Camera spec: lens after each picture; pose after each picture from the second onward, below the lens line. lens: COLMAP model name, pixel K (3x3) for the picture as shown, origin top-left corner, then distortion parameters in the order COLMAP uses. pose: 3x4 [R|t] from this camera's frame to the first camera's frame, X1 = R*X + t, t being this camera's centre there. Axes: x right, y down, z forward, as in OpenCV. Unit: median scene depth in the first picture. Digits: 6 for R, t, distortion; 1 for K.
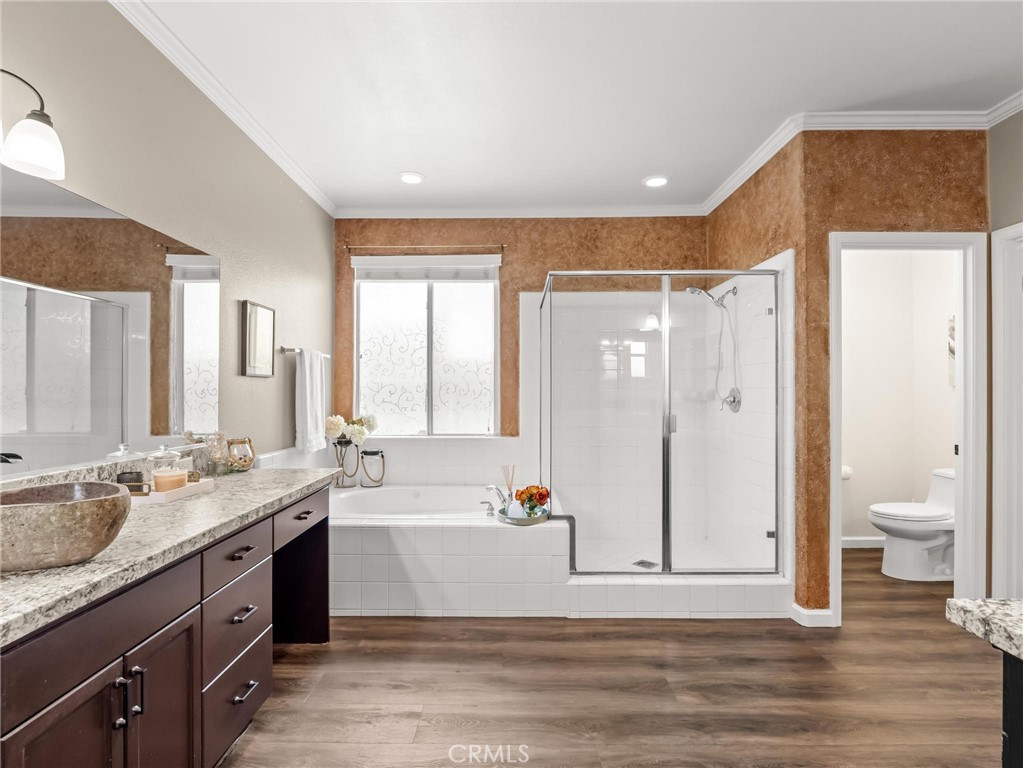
lens RADIAL K [[520.3, 0, 507.8], [0, 520.3, 393.3], [0, 0, 1]] dist [-0.002076, -0.009995]
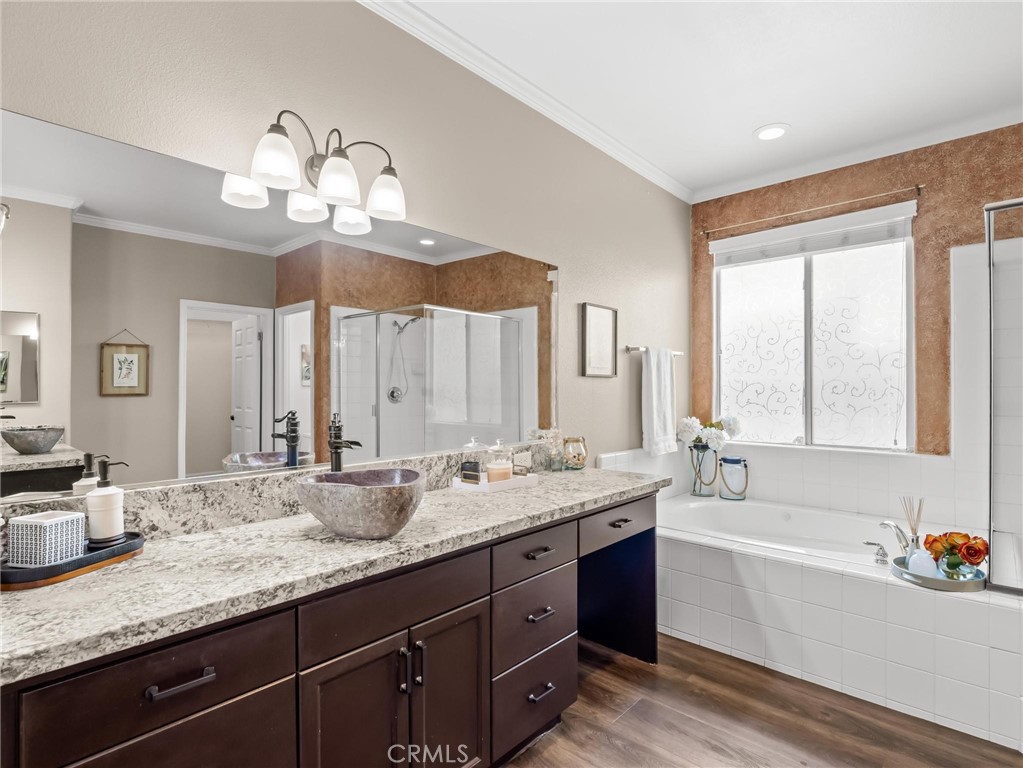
lens RADIAL K [[520.3, 0, 507.8], [0, 520.3, 393.3], [0, 0, 1]] dist [-0.002076, -0.009995]
pose [[0.737311, 0.001312, -0.675552, 0.071742], [0.000114, 0.999998, 0.002067, -0.002027], [0.675554, -0.001602, 0.737309, 0.126941]]
